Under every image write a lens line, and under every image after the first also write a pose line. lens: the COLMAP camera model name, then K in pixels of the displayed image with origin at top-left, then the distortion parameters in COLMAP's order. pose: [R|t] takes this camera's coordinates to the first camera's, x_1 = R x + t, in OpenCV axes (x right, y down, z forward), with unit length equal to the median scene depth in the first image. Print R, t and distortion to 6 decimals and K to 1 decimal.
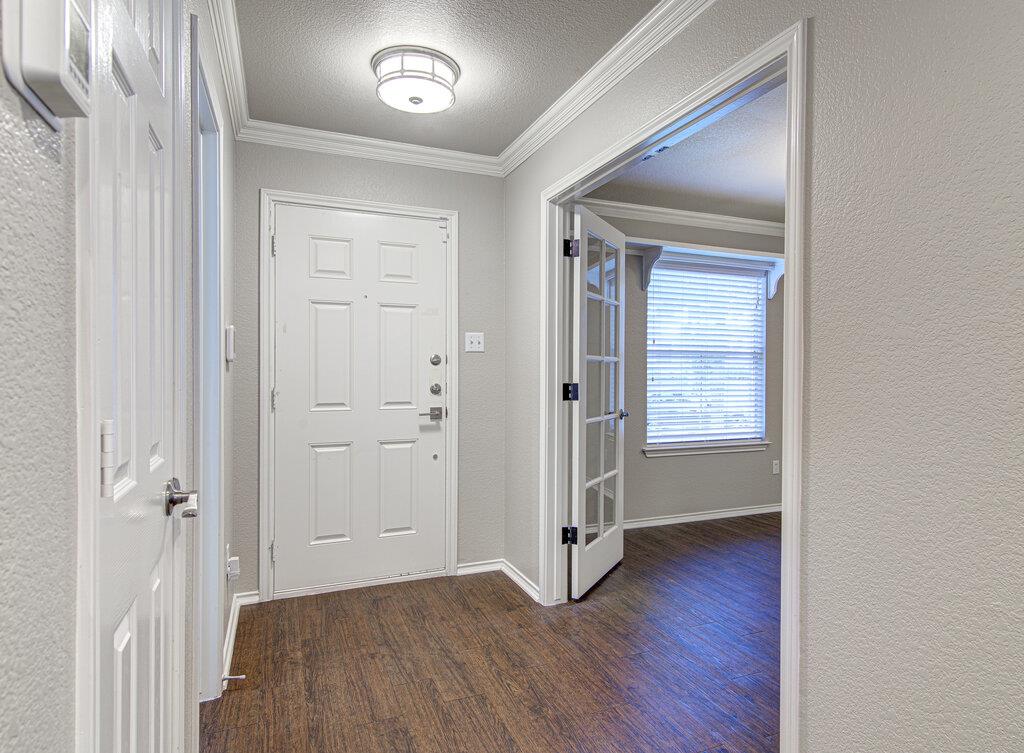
lens RADIAL K [[593.4, 0, 514.6], [0, 593.4, 371.3], [0, 0, 1]] dist [0.009363, 0.000702]
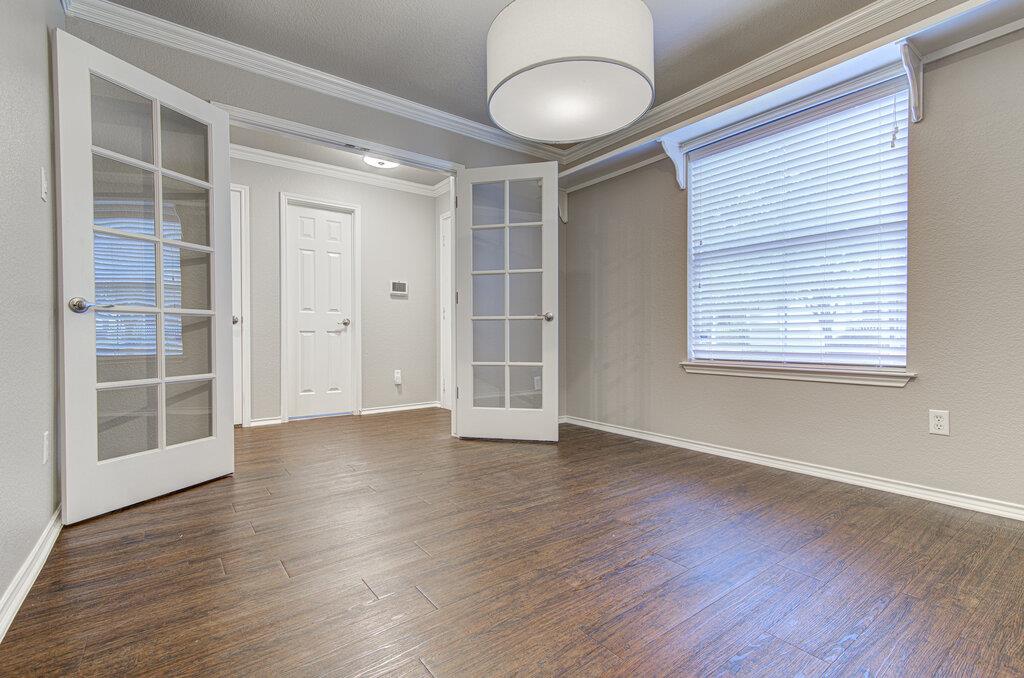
lens RADIAL K [[461.6, 0, 504.4], [0, 461.6, 339.4], [0, 0, 1]] dist [0.014275, -0.000393]
pose [[0.248729, 0.000044, -0.968573, 0.823347], [-0.001712, 0.999998, -0.000394, 0.093313], [0.968572, 0.001756, 0.248728, 0.548048]]
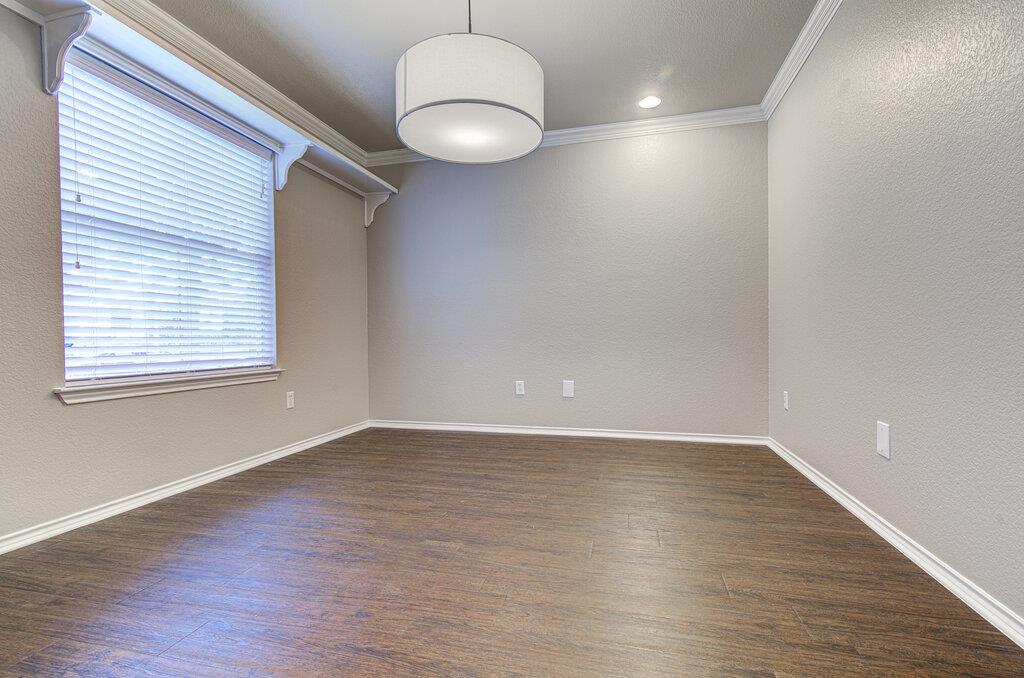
lens RADIAL K [[461.6, 0, 517.8], [0, 461.6, 342.5], [0, 0, 1]] dist [0.014275, -0.000393]
pose [[0.581338, -0.014900, 0.813526, 0.114083], [0.016776, 0.999839, 0.006325, 0.090412], [-0.813489, 0.009971, 0.581495, 0.406089]]
